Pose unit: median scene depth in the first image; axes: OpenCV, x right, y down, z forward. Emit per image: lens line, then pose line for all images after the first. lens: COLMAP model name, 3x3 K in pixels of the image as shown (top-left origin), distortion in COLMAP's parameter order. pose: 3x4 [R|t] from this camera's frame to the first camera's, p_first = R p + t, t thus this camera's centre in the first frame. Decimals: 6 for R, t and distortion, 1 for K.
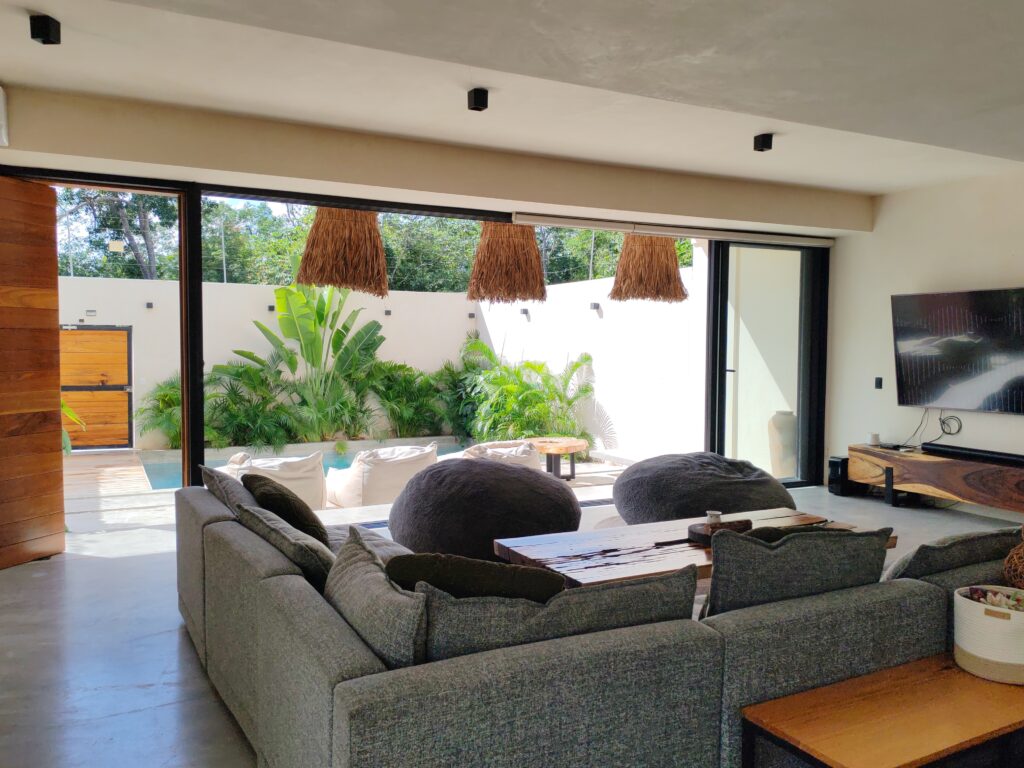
lens RADIAL K [[807.4, 0, 512.0], [0, 807.4, 384.0], [0, 0, 1]] dist [0.097430, -0.140316]
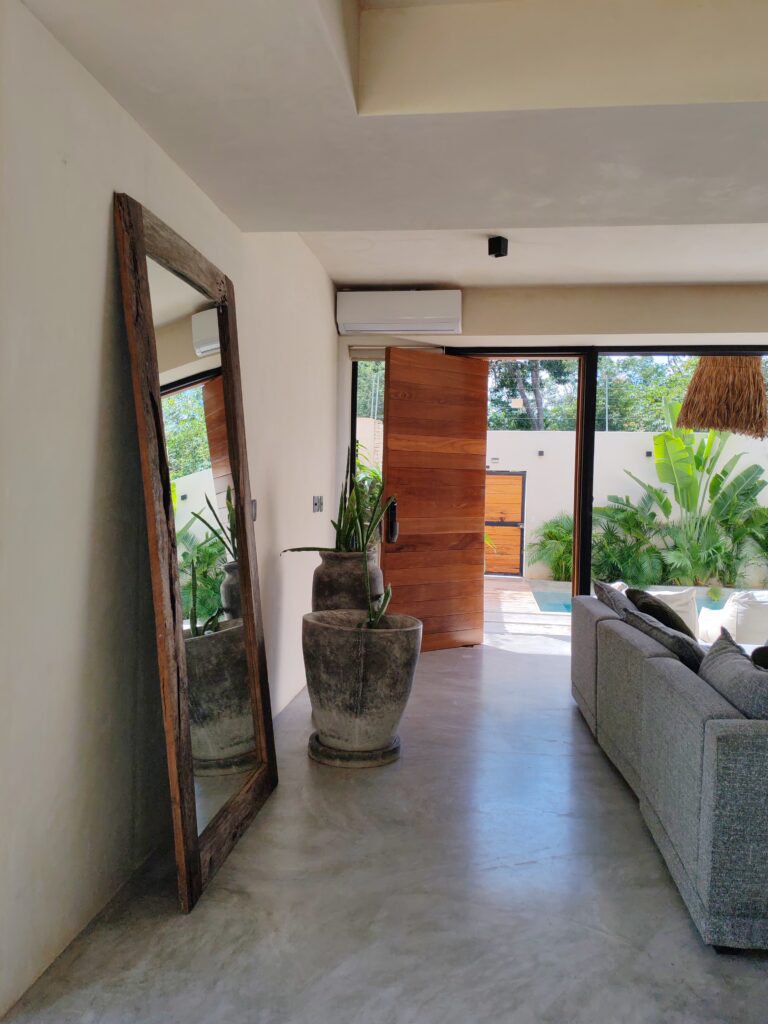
lens RADIAL K [[807.4, 0, 384.7], [0, 807.4, 509.7], [0, 0, 1]] dist [0.097430, -0.140316]
pose [[0.828031, 0.027596, -0.560003, 0.013220], [-0.042811, 0.998984, -0.014072, 0.008971], [0.559045, 0.035627, 0.828371, -0.061919]]
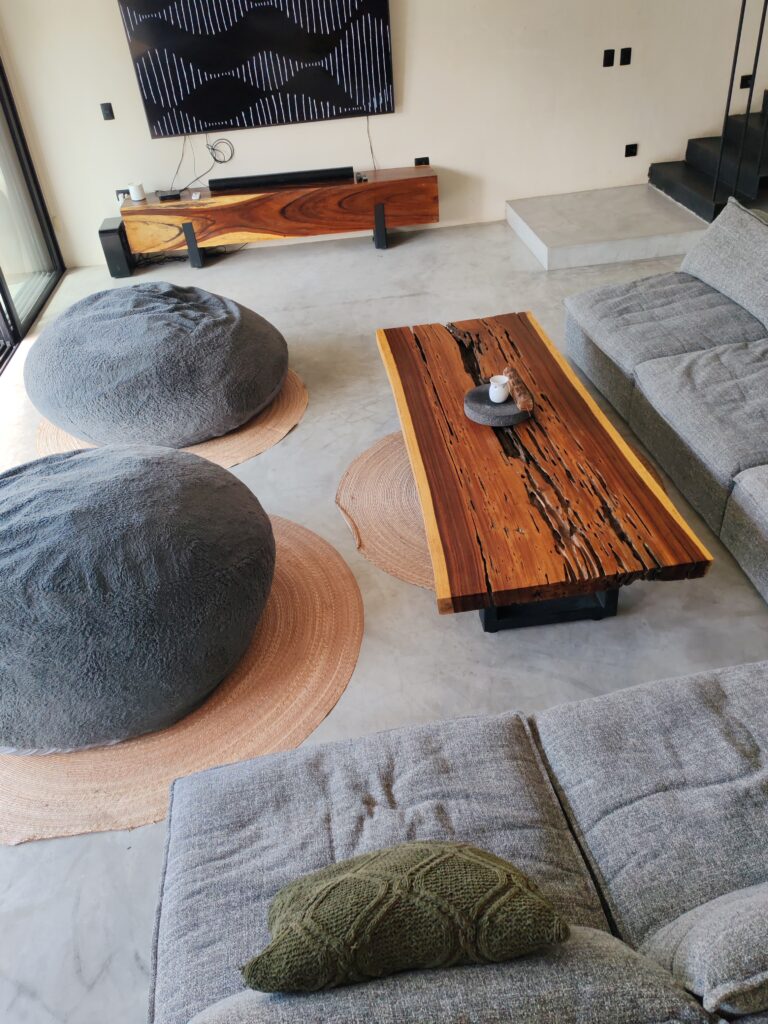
lens RADIAL K [[807.4, 0, 384.7], [0, 807.4, 509.7], [0, 0, 1]] dist [0.097430, -0.140316]
pose [[0.349675, -0.574866, 0.739768, -0.150898], [0.121945, 0.810826, 0.572443, -0.068456], [-0.928901, -0.109958, 0.353628, 0.298308]]
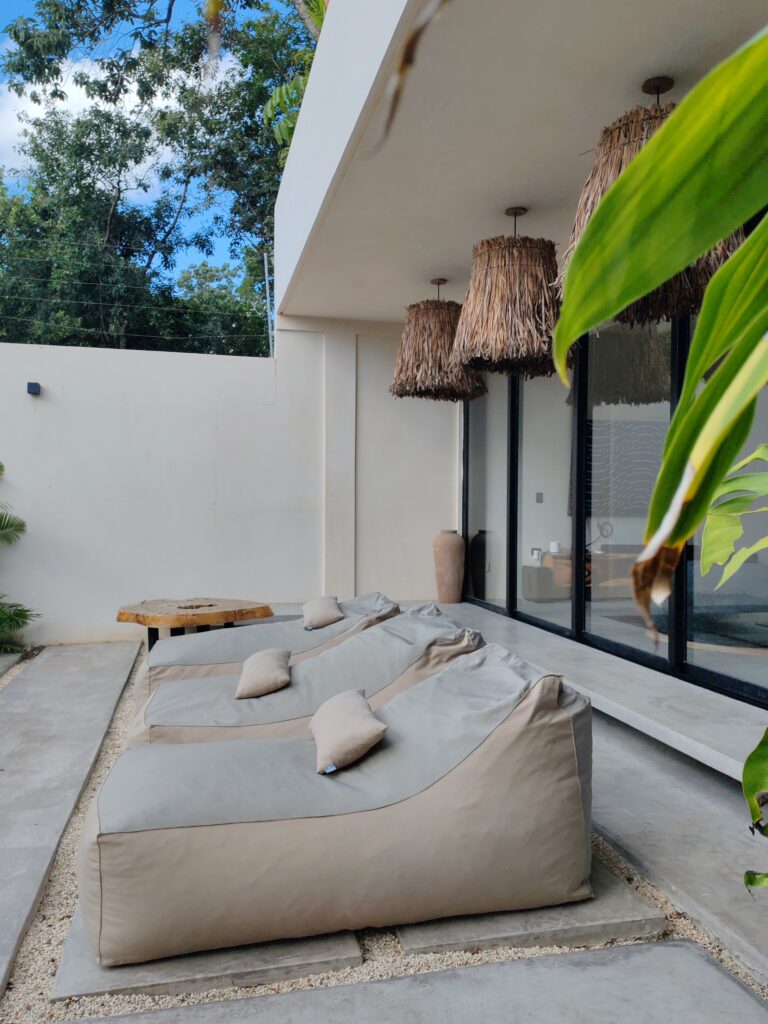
lens RADIAL K [[807.4, 0, 384.7], [0, 807.4, 509.7], [0, 0, 1]] dist [0.097430, -0.140316]
pose [[0.235476, -0.008467, 0.971843, -0.435181], [0.039905, 0.999203, -0.000964, 0.004850], [-0.971061, 0.039009, 0.235626, 0.612350]]
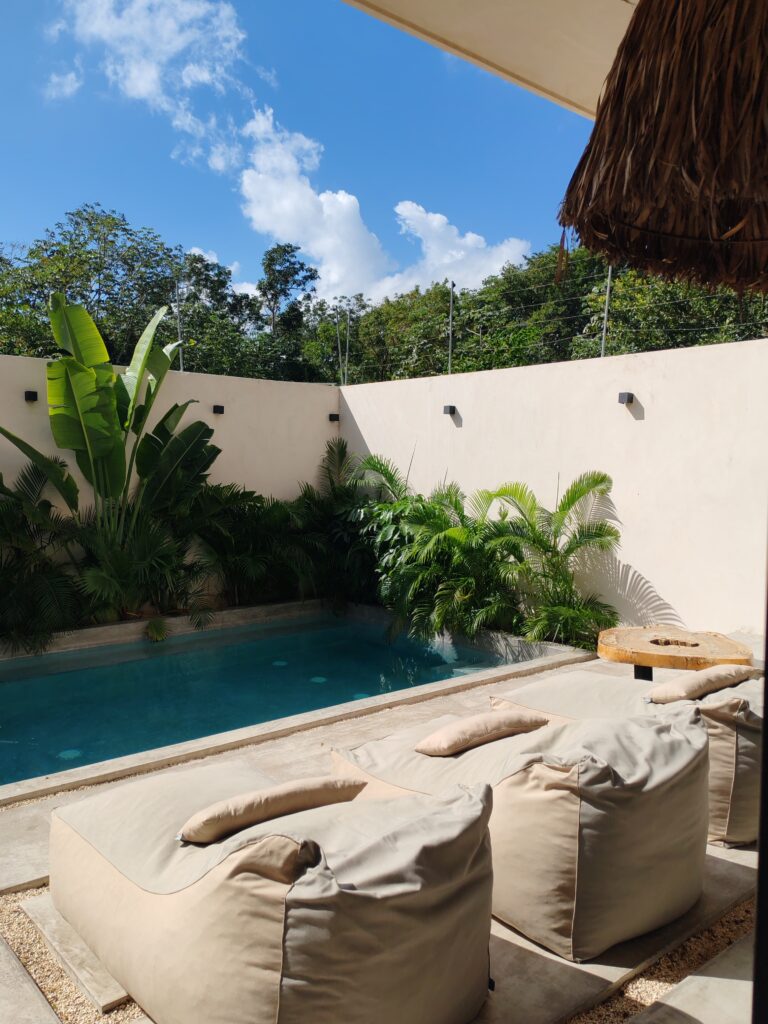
lens RADIAL K [[807.4, 0, 384.7], [0, 807.4, 509.7], [0, 0, 1]] dist [0.097430, -0.140316]
pose [[0.971041, -0.009989, 0.238705, -0.227618], [0.007201, 0.999895, 0.012547, -0.021090], [-0.238806, -0.010465, 0.971011, 0.445092]]
